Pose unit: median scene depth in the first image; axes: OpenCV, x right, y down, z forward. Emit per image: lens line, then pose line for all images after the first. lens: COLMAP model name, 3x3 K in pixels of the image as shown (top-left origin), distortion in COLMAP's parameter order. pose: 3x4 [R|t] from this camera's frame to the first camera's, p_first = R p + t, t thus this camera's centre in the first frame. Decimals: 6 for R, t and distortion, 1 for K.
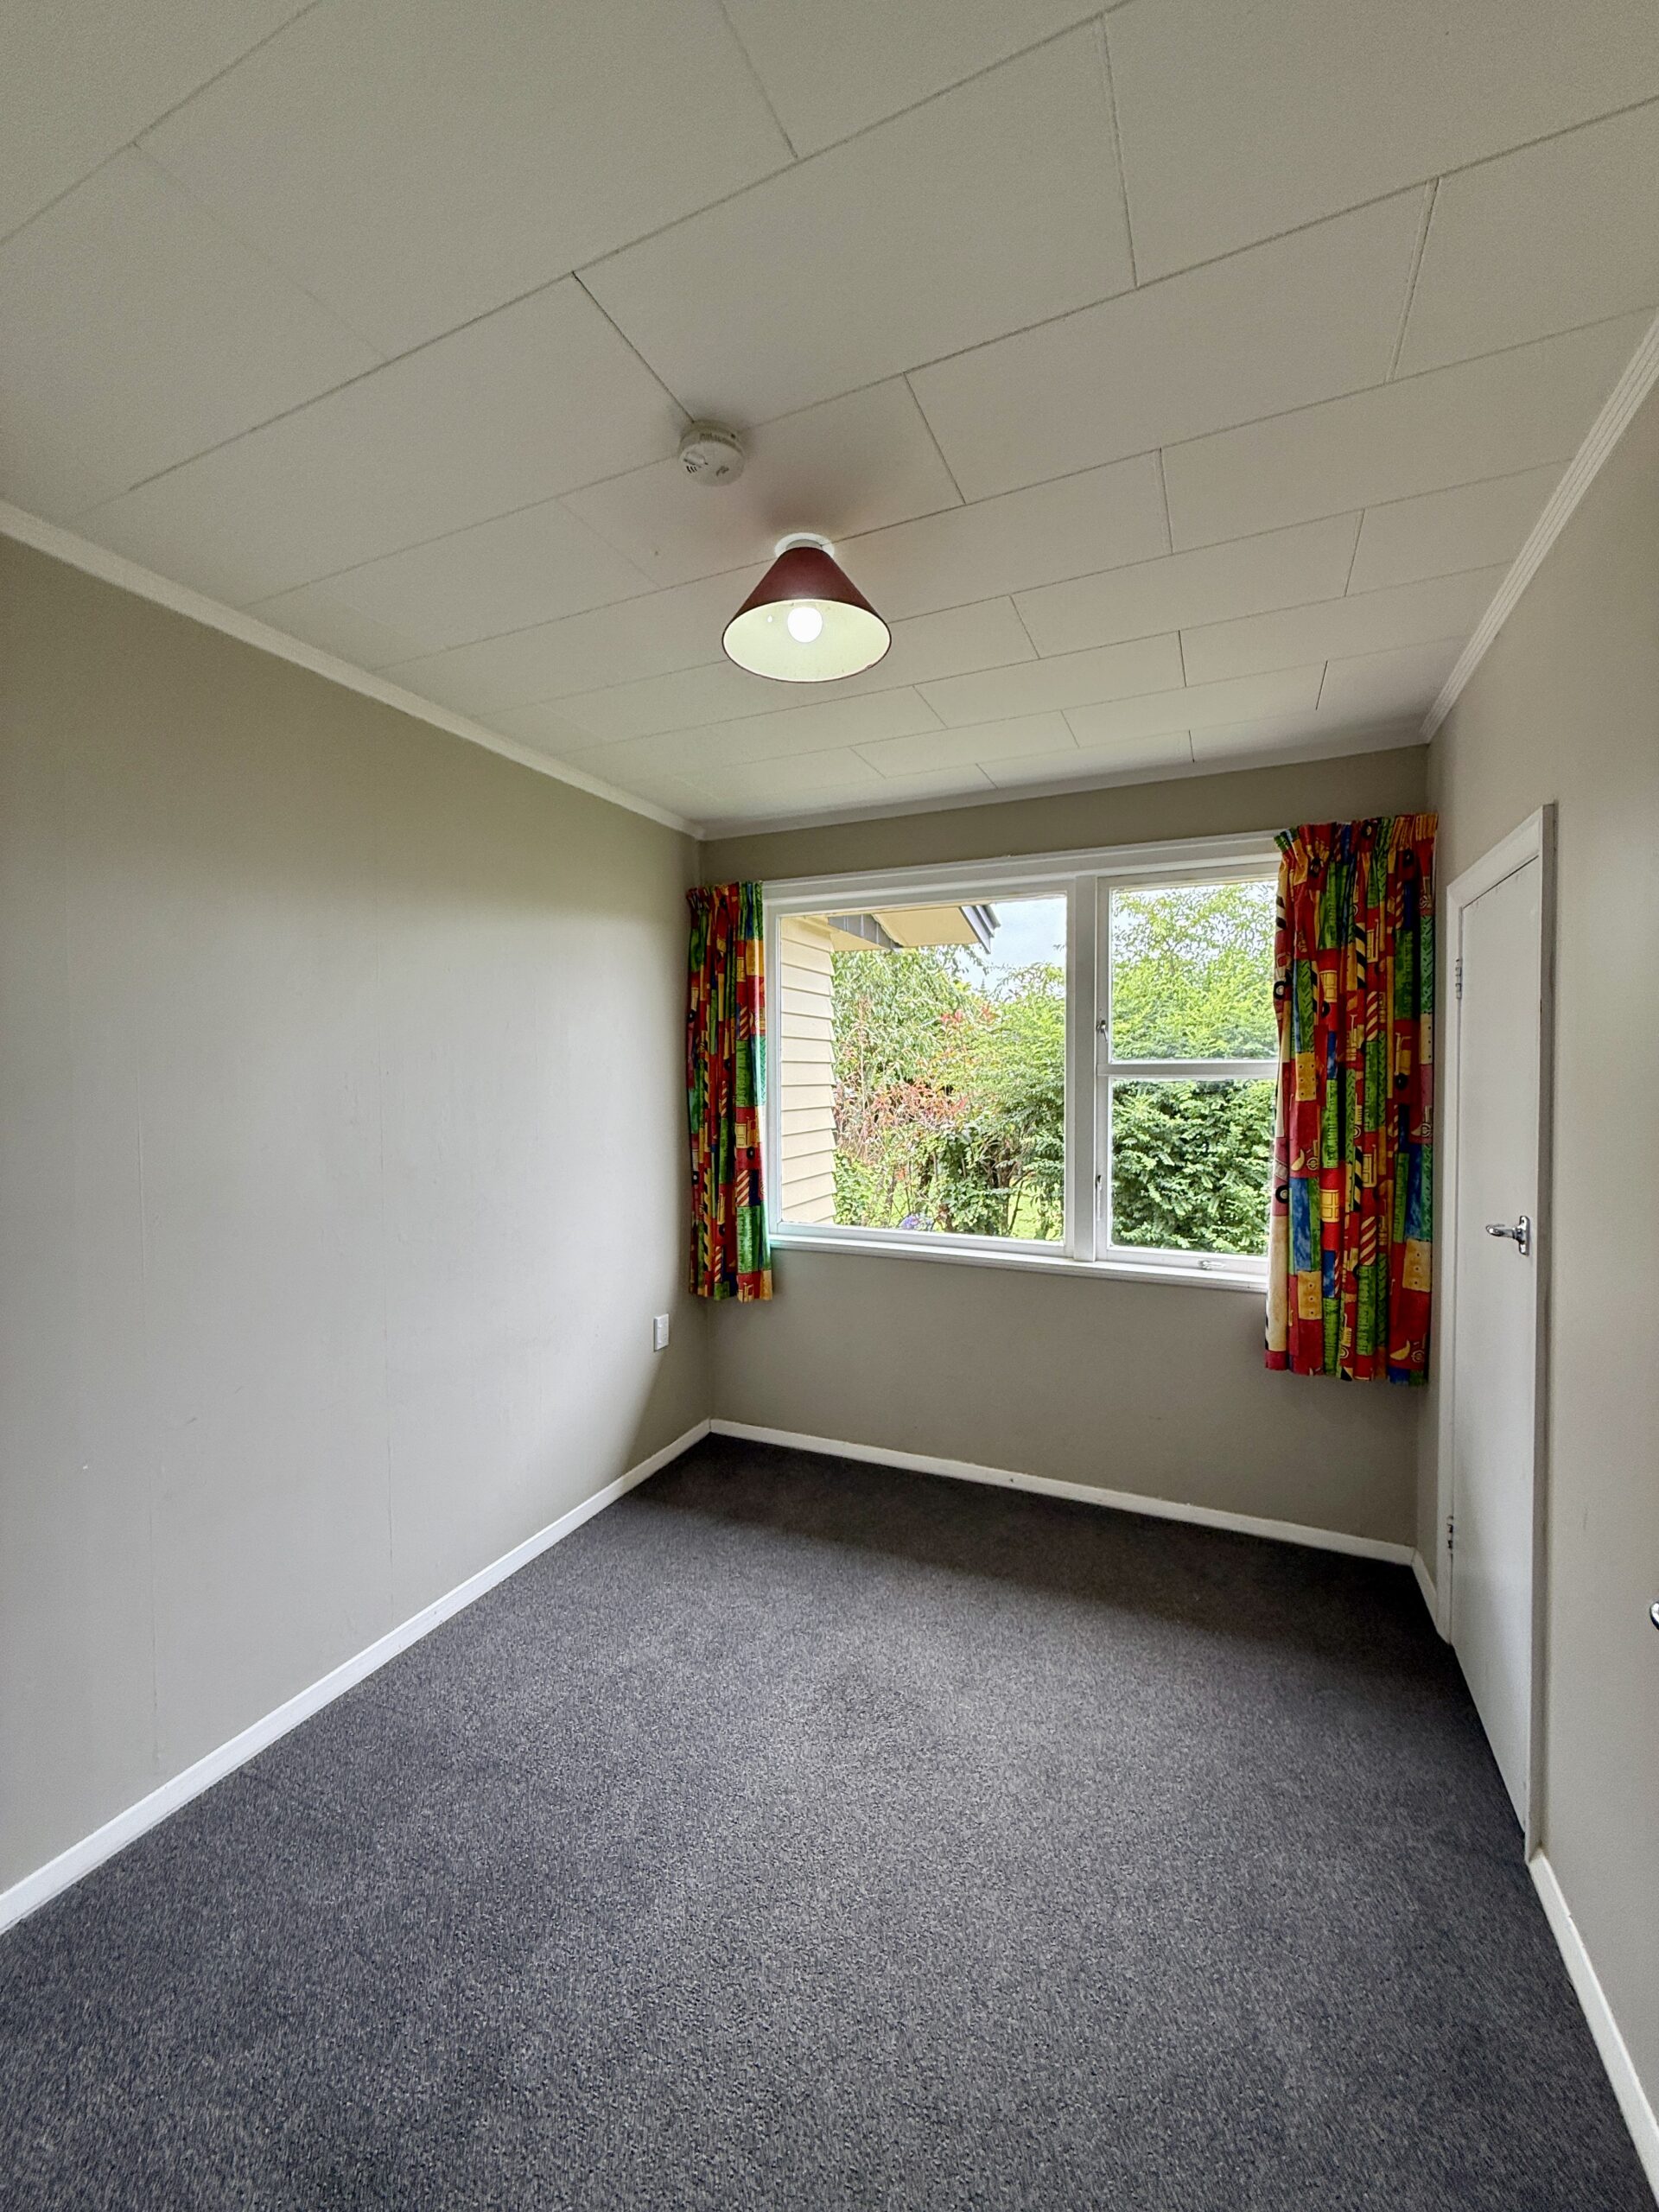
lens RADIAL K [[876.4, 0, 829.5], [0, 876.4, 1106.0], [0, 0, 1]] dist [-0.002556, -0.000226]
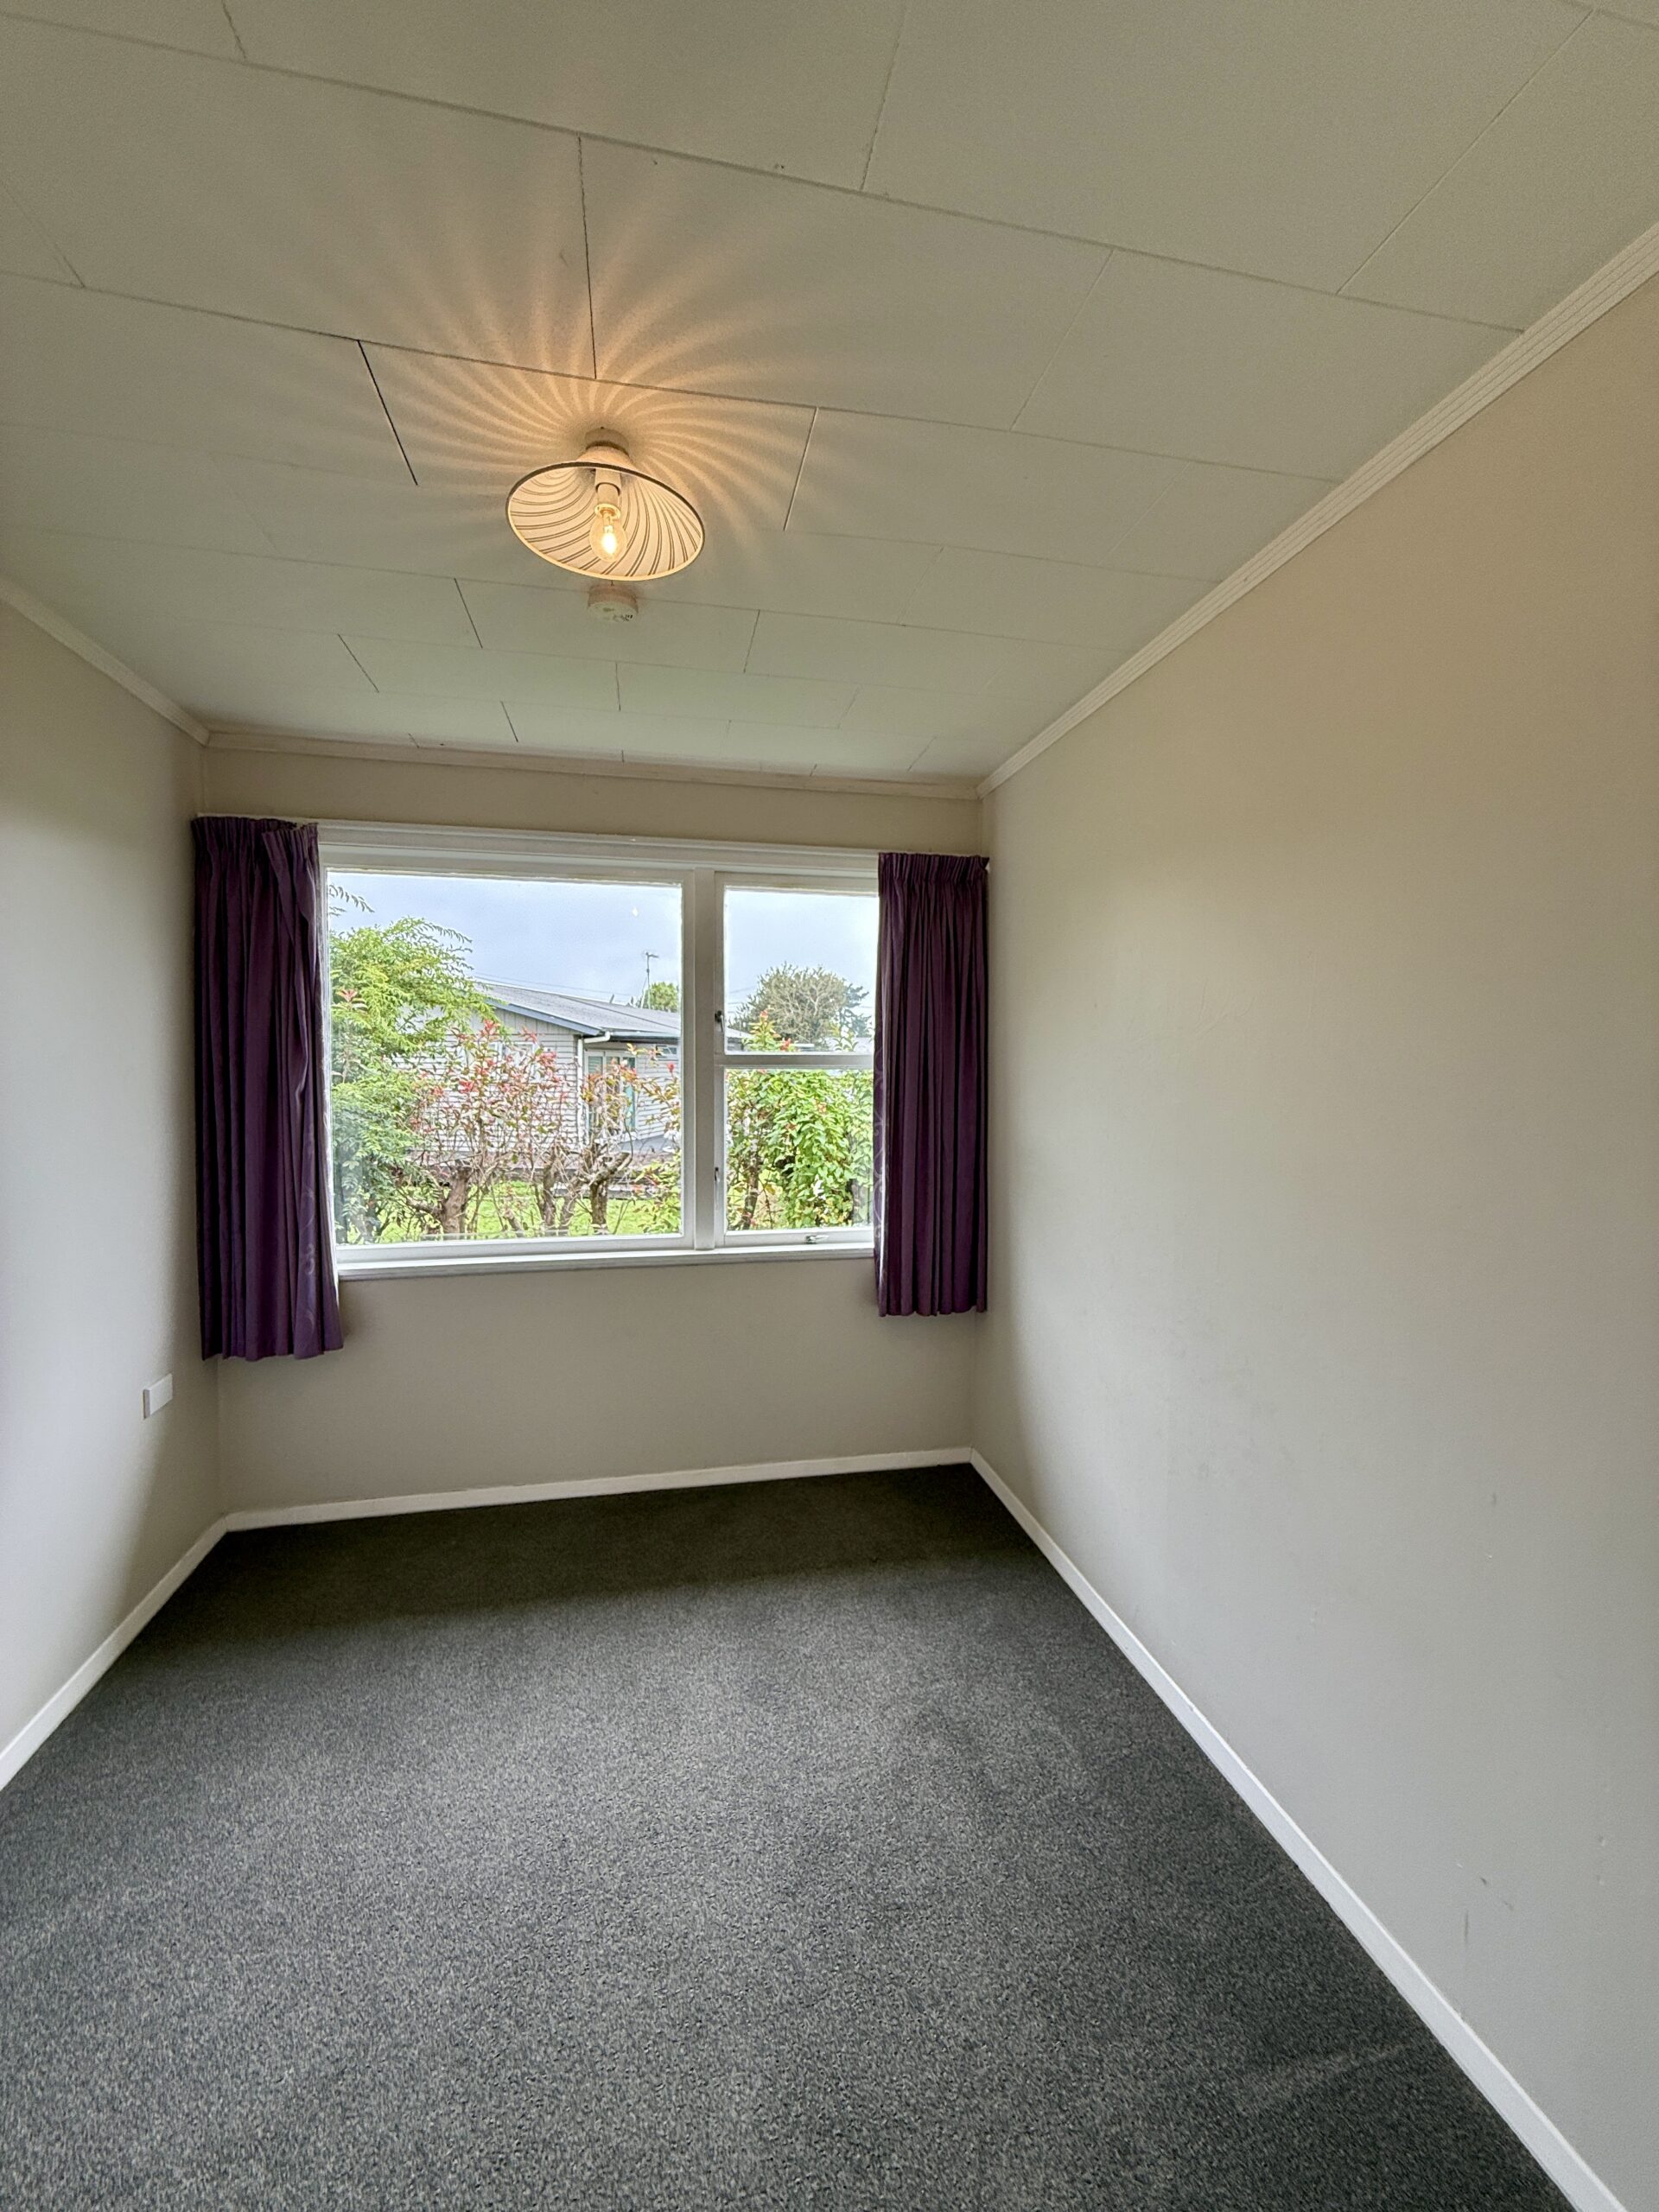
lens RADIAL K [[876.4, 0, 829.5], [0, 876.4, 1106.0], [0, 0, 1]] dist [-0.002556, -0.000226]
pose [[0.816984, -0.025076, 0.576115, -0.177804], [0.021977, 0.999682, 0.012345, 0.001853], [-0.576242, 0.002576, 0.817275, 0.089844]]
